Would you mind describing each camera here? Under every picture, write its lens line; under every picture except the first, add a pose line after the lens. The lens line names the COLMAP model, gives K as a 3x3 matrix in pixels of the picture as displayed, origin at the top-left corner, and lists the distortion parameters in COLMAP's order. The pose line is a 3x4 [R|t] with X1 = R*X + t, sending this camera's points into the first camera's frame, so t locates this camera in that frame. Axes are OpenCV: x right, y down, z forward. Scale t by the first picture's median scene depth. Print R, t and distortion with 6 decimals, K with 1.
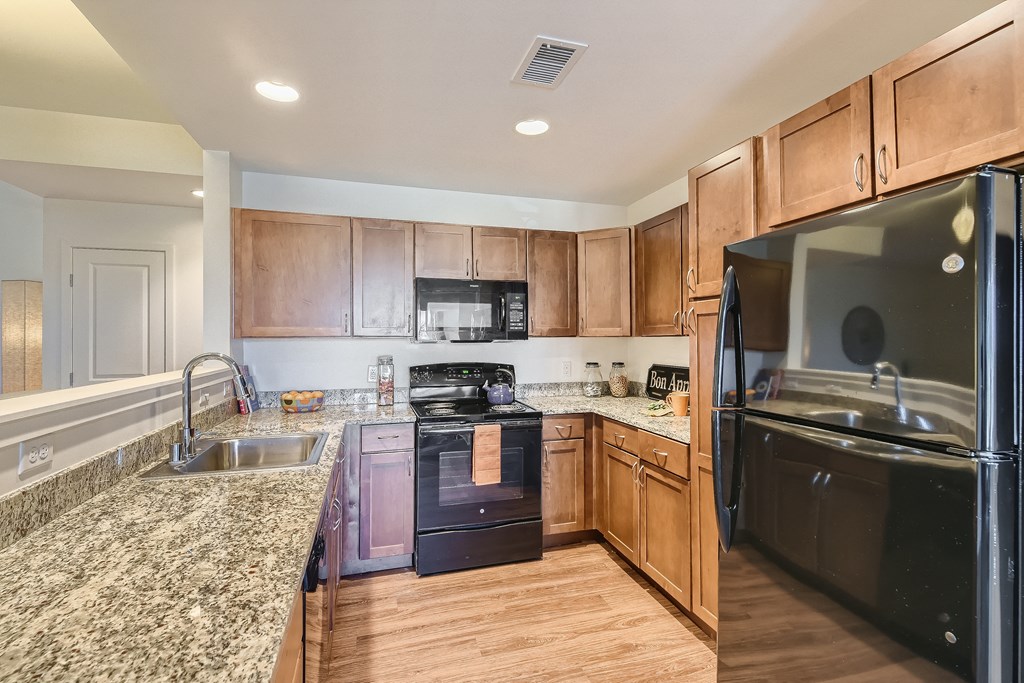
lens RADIAL K [[473.3, 0, 507.6], [0, 473.3, 335.1], [0, 0, 1]] dist [0.020068, -0.007532]
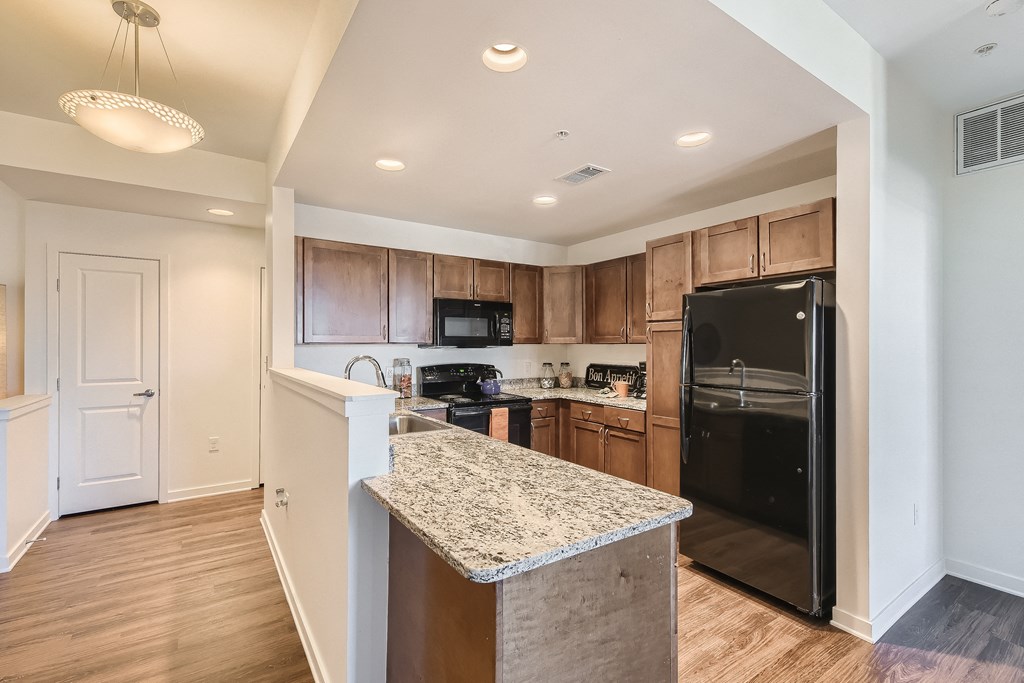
lens RADIAL K [[473.3, 0, 501.5], [0, 473.3, 339.5], [0, 0, 1]] dist [0.020068, -0.007532]
pose [[0.953890, 0.005448, 0.300108, -0.437035], [-0.004898, 0.999985, -0.002583, -0.005030], [-0.300117, 0.000994, 0.953902, -0.298788]]
